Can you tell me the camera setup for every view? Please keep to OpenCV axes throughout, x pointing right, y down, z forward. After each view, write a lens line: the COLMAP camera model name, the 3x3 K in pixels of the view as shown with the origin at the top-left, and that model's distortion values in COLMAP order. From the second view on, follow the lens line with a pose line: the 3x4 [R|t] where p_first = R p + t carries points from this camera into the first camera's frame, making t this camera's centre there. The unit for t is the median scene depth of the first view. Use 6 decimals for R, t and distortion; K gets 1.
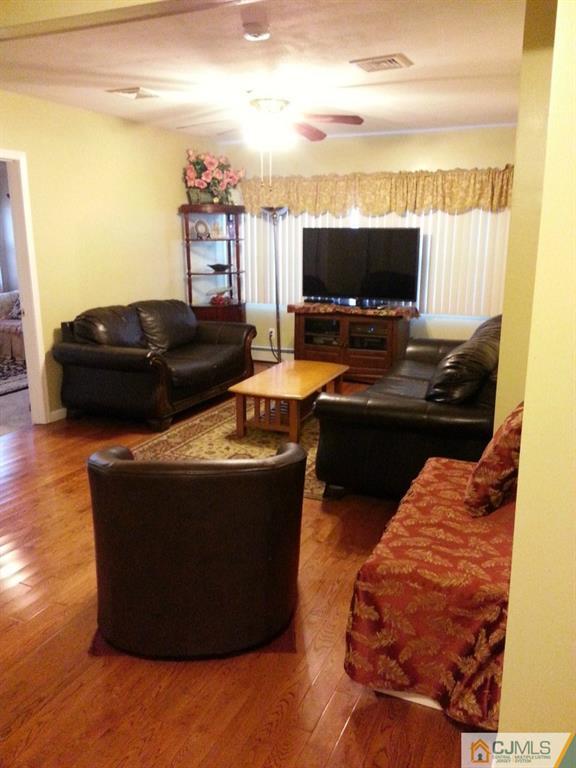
lens RADIAL K [[632.4, 0, 287.2], [0, 632.4, 385.3], [0, 0, 1]] dist [0.029292, -0.004474]
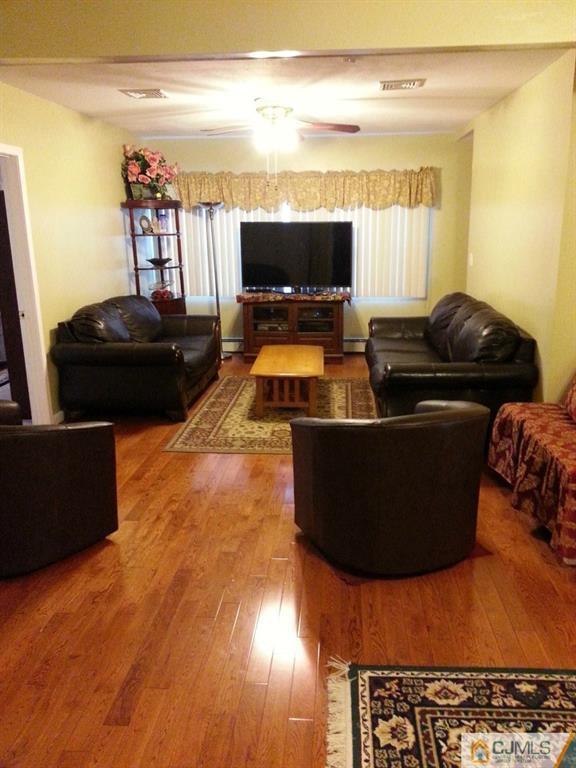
lens RADIAL K [[632.4, 0, 293.2], [0, 632.4, 384.4], [0, 0, 1]] dist [0.029292, -0.004474]
pose [[0.940005, -0.093304, 0.328154, -0.281764], [0.089415, 0.995630, 0.026954, 0.001327], [-0.329235, 0.004005, 0.944240, -0.032281]]
